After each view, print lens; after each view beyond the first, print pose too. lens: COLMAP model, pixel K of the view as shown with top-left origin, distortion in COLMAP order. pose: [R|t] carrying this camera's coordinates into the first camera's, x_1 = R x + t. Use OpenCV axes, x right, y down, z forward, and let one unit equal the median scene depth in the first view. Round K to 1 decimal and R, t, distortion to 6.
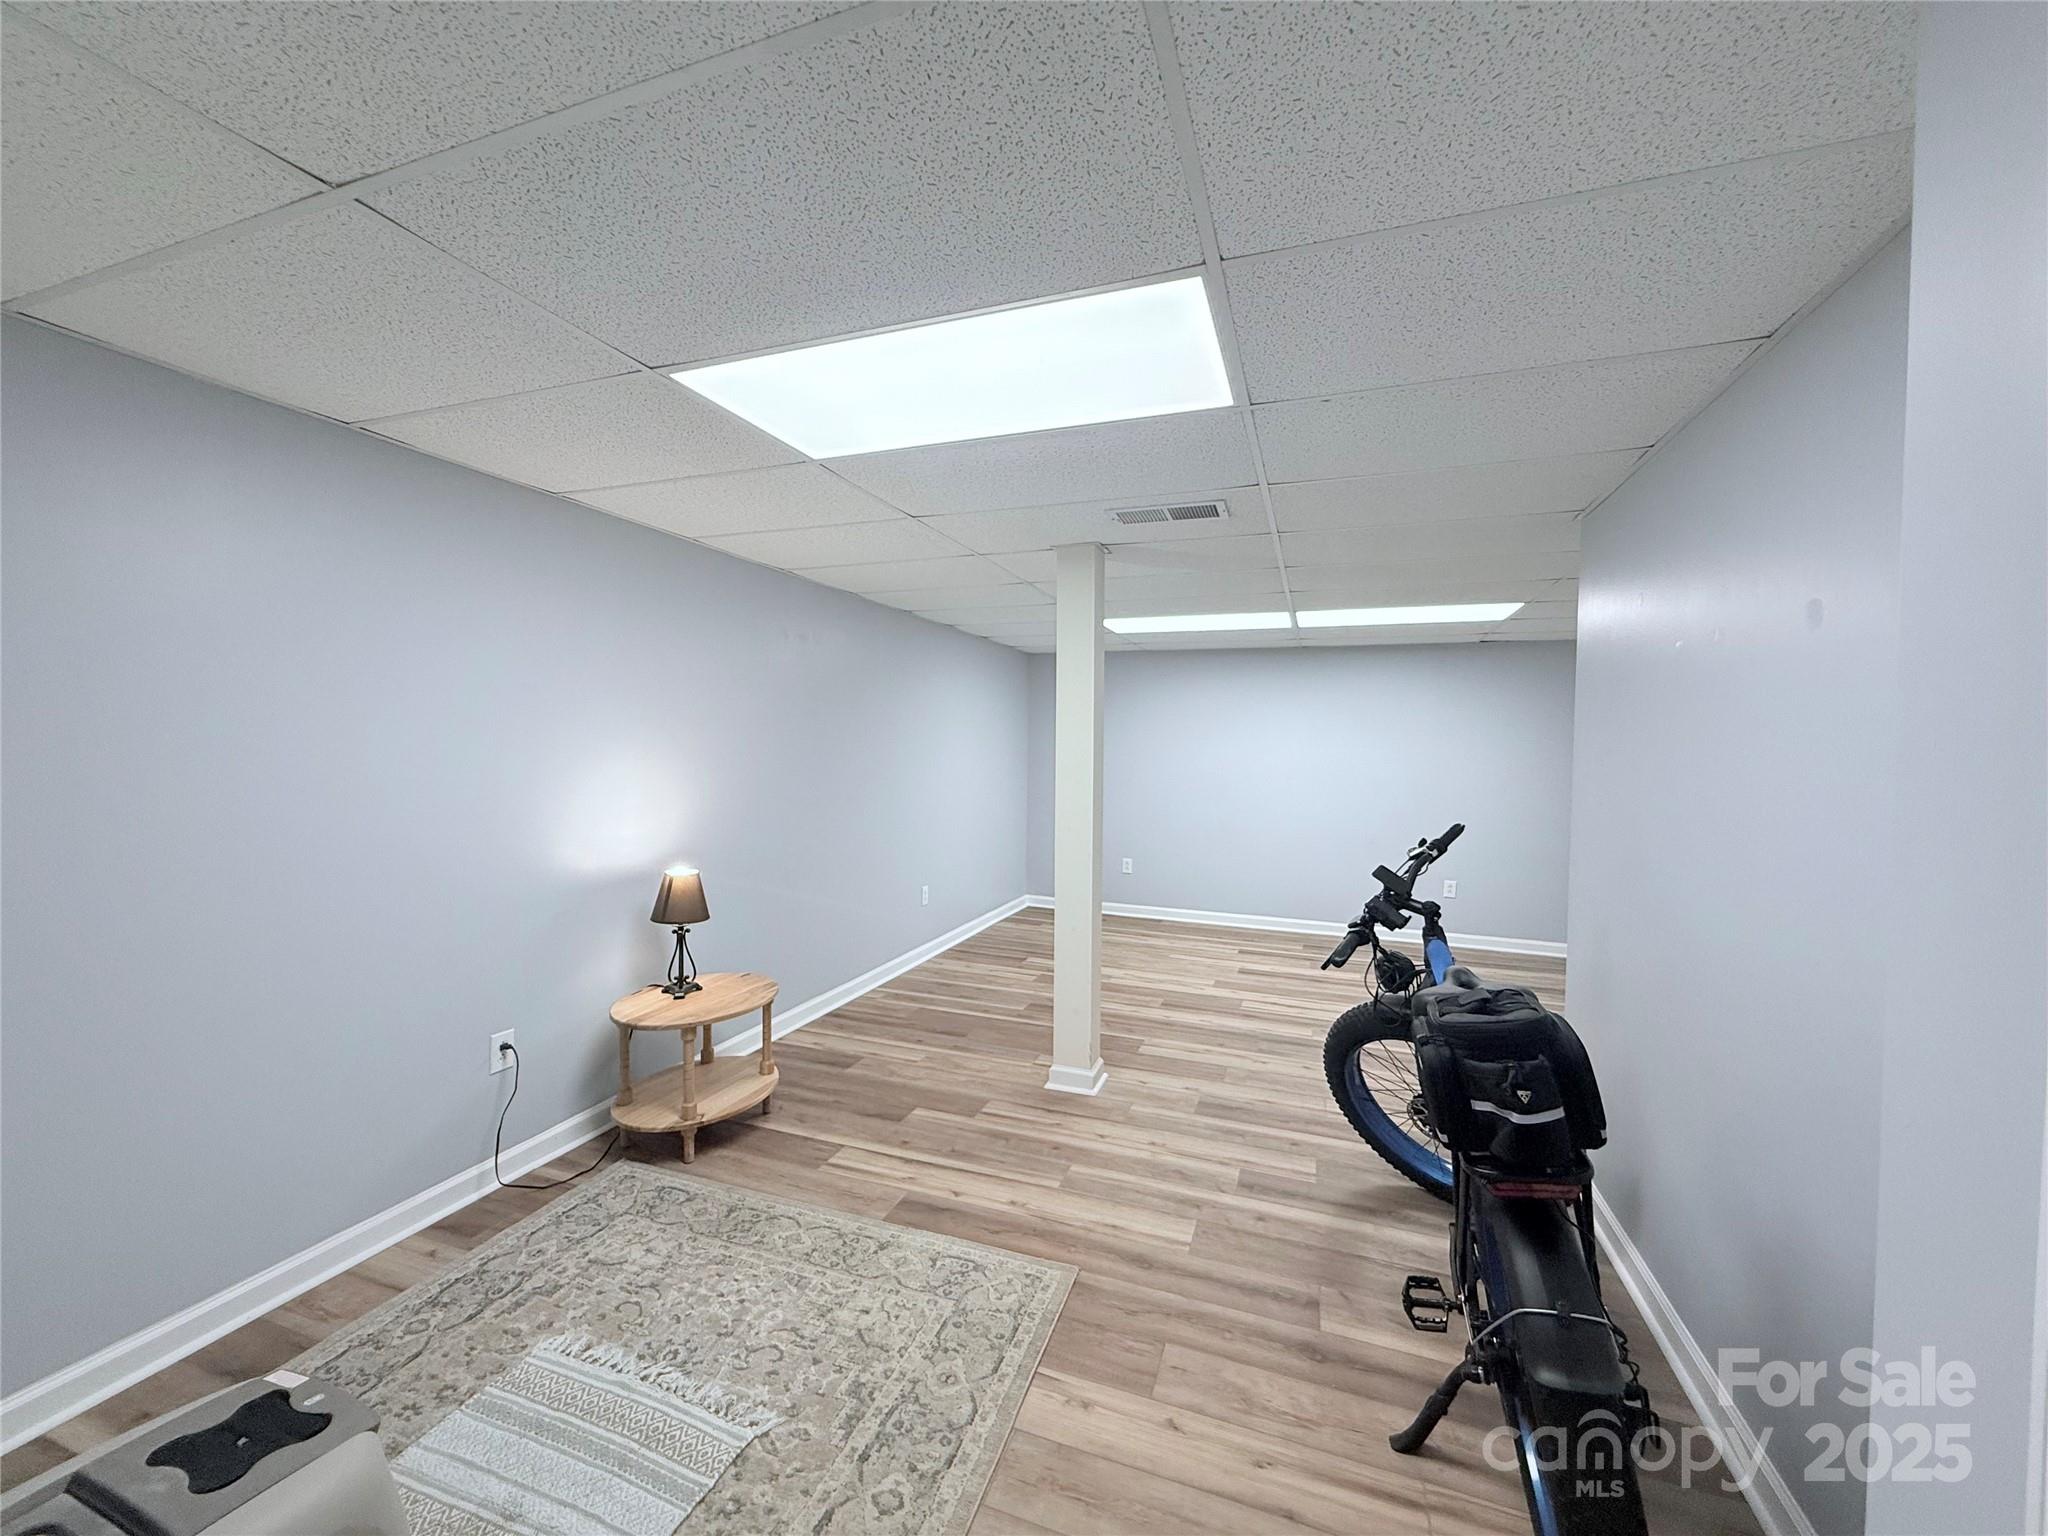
lens RADIAL K [[815.0, 0, 1020.3], [0, 815.0, 765.1], [0, 0, 1]] dist [0.001143, 0.000278]
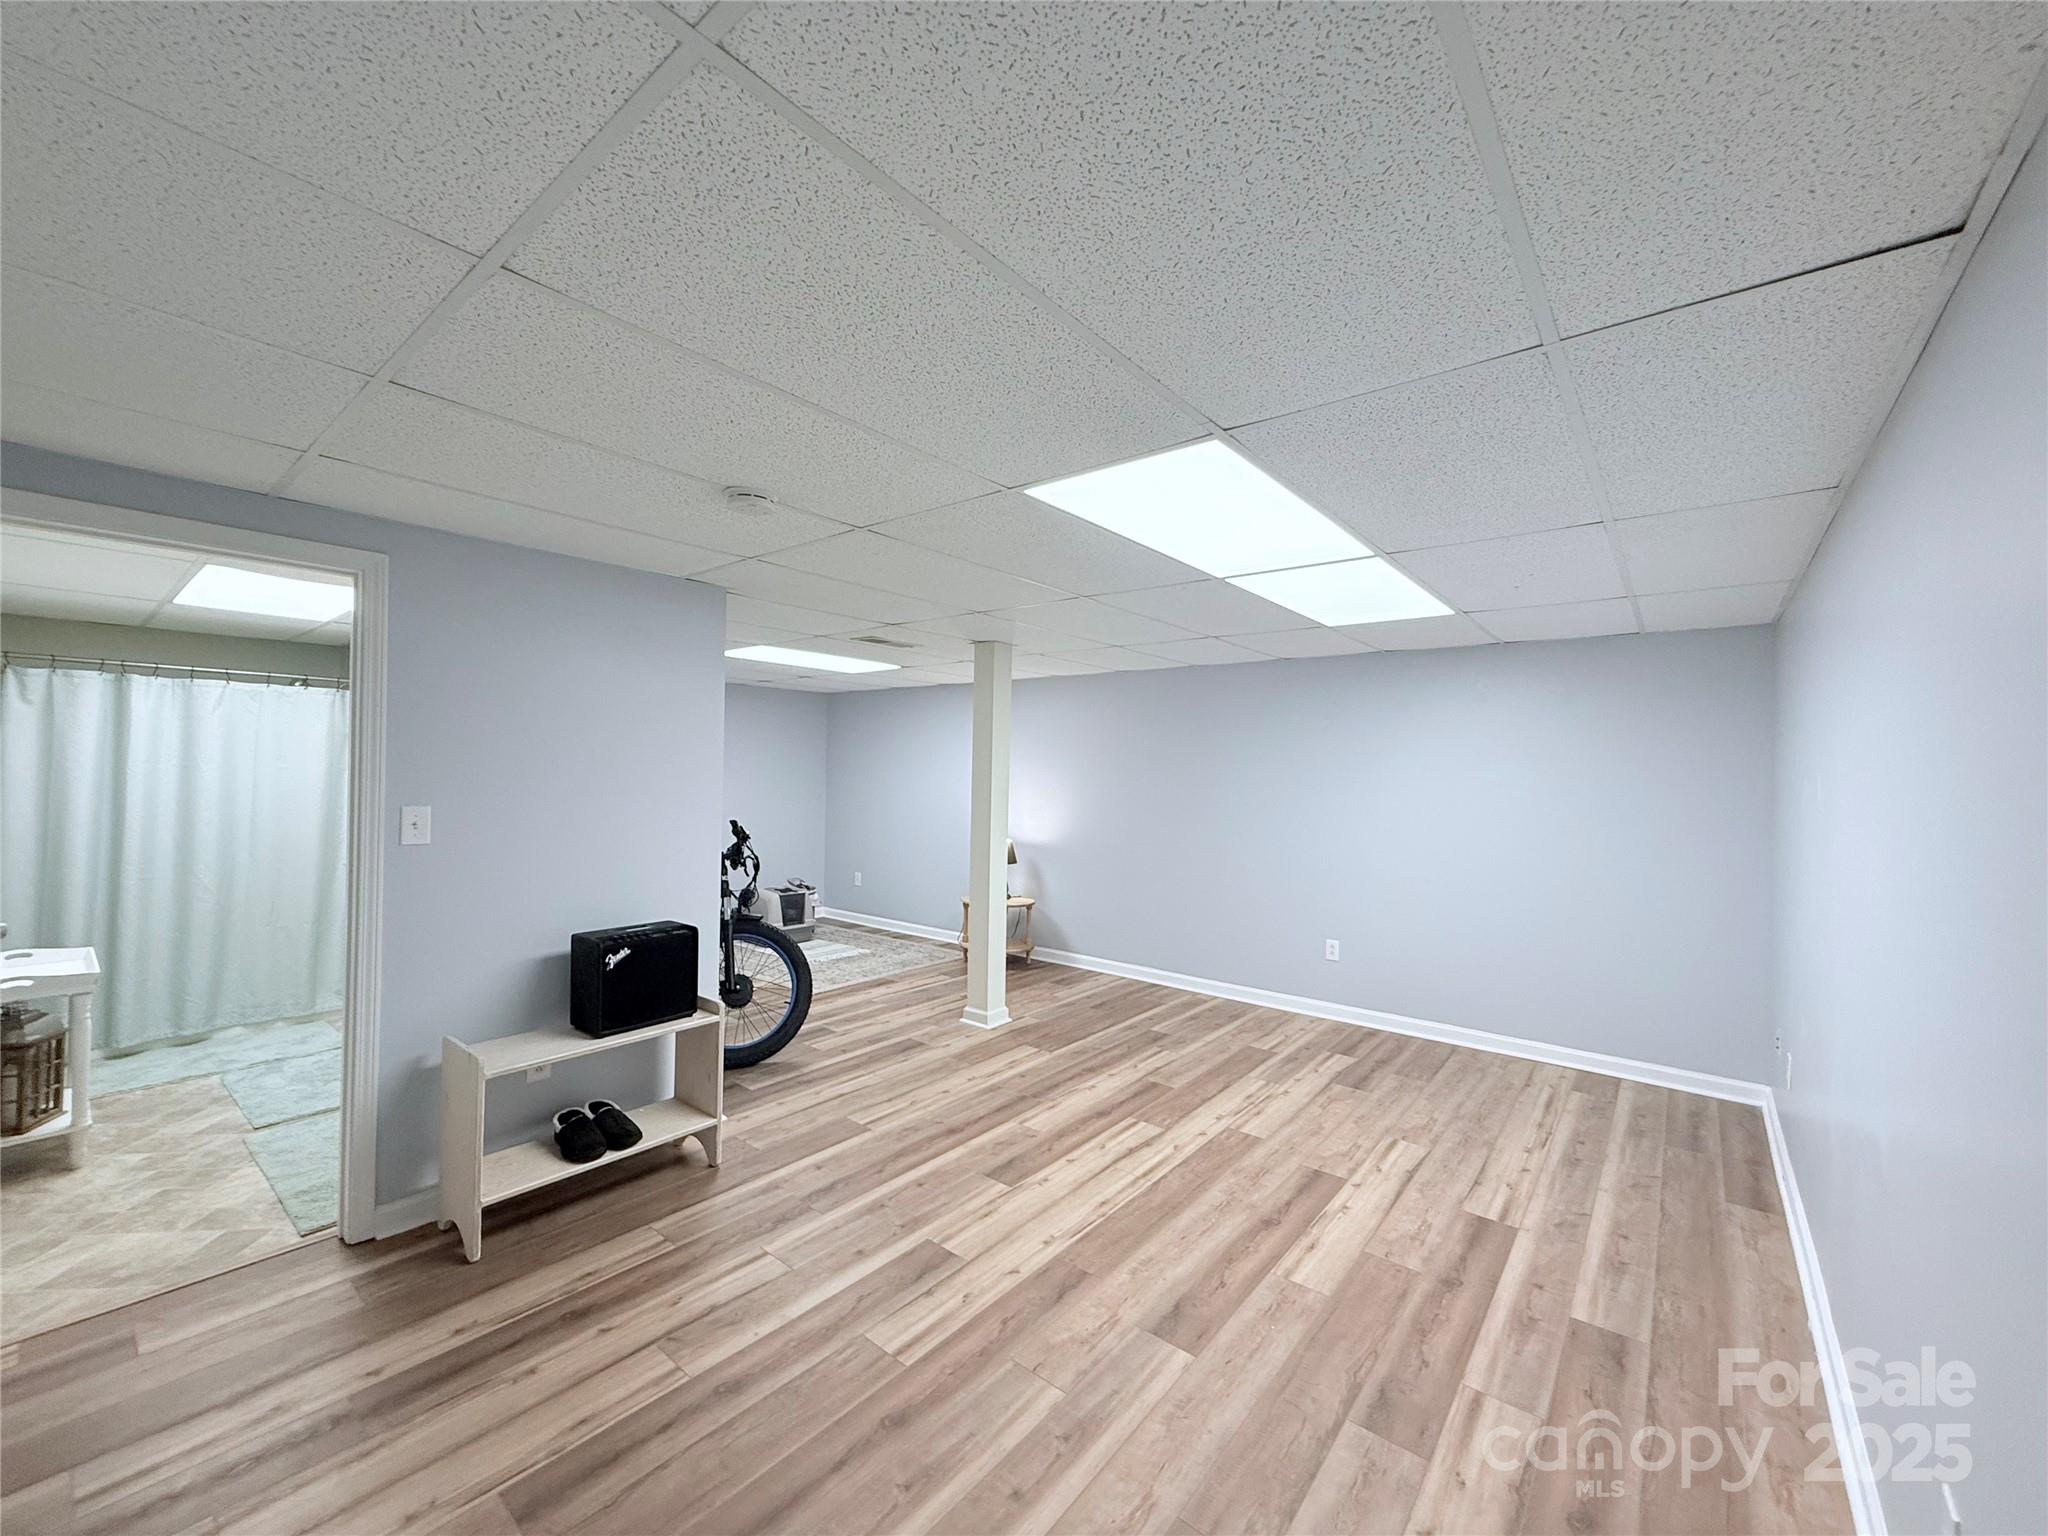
lens RADIAL K [[815.0, 0, 1020.1], [0, 815.0, 764.8], [0, 0, 1]] dist [0.001143, 0.000278]
pose [[-0.327850, -0.032022, -0.944187, 1.046176], [-0.046382, 0.998766, -0.017768, -0.021074], [0.943590, 0.037968, -0.328931, 1.132896]]
